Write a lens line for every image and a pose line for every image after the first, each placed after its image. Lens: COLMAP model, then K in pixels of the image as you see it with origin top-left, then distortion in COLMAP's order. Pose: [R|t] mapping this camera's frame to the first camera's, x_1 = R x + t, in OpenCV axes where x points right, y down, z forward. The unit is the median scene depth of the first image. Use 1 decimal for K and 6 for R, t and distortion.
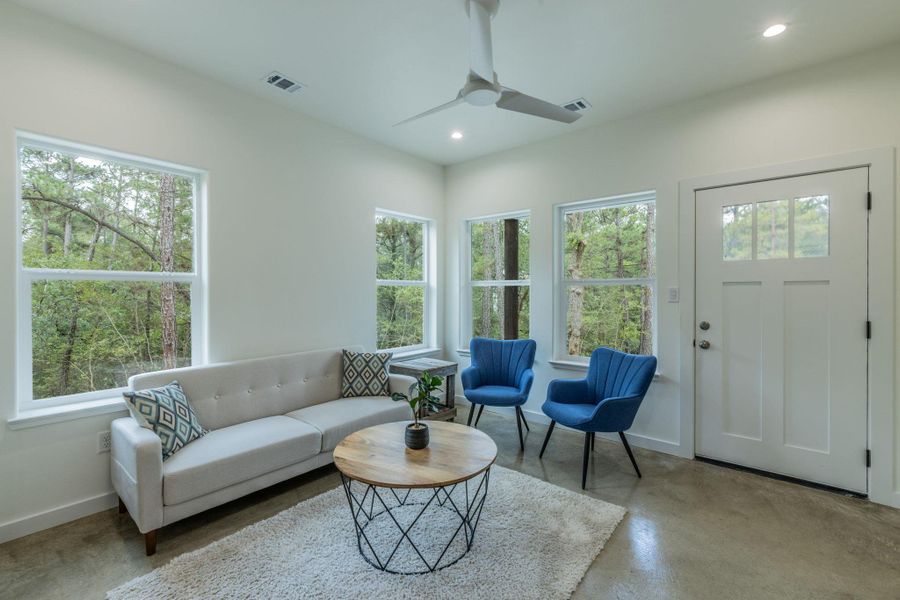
lens RADIAL K [[389.7, 0, 450.0], [0, 389.7, 297.1], [0, 0, 1]] dist [-0.003117, -0.000905]
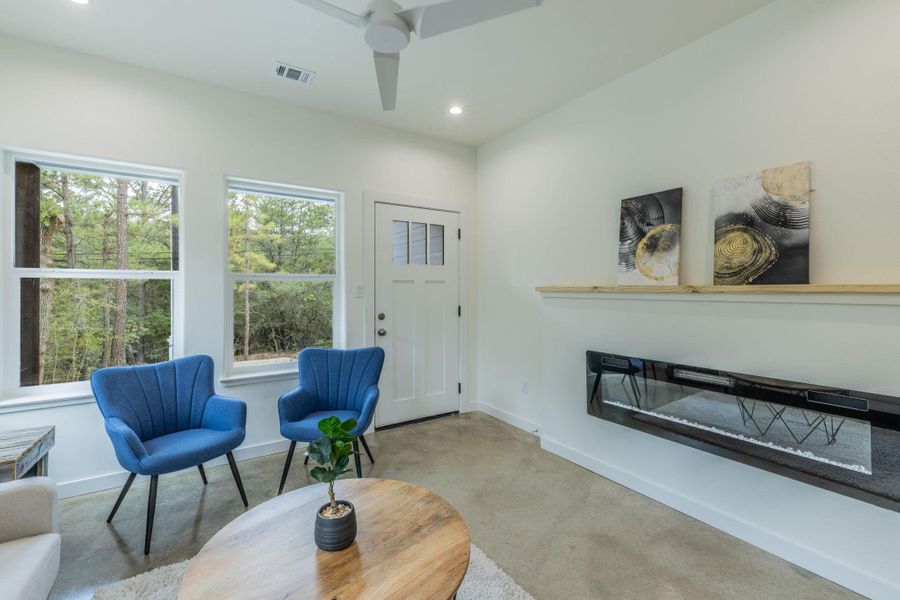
lens RADIAL K [[389.7, 0, 443.3], [0, 389.7, 286.5], [0, 0, 1]] dist [-0.003117, -0.000905]
pose [[0.287511, 0.003468, 0.957771, -0.498067], [0.013057, 0.999886, -0.007541, -0.007676], [-0.957688, 0.014674, 0.287433, 0.529554]]
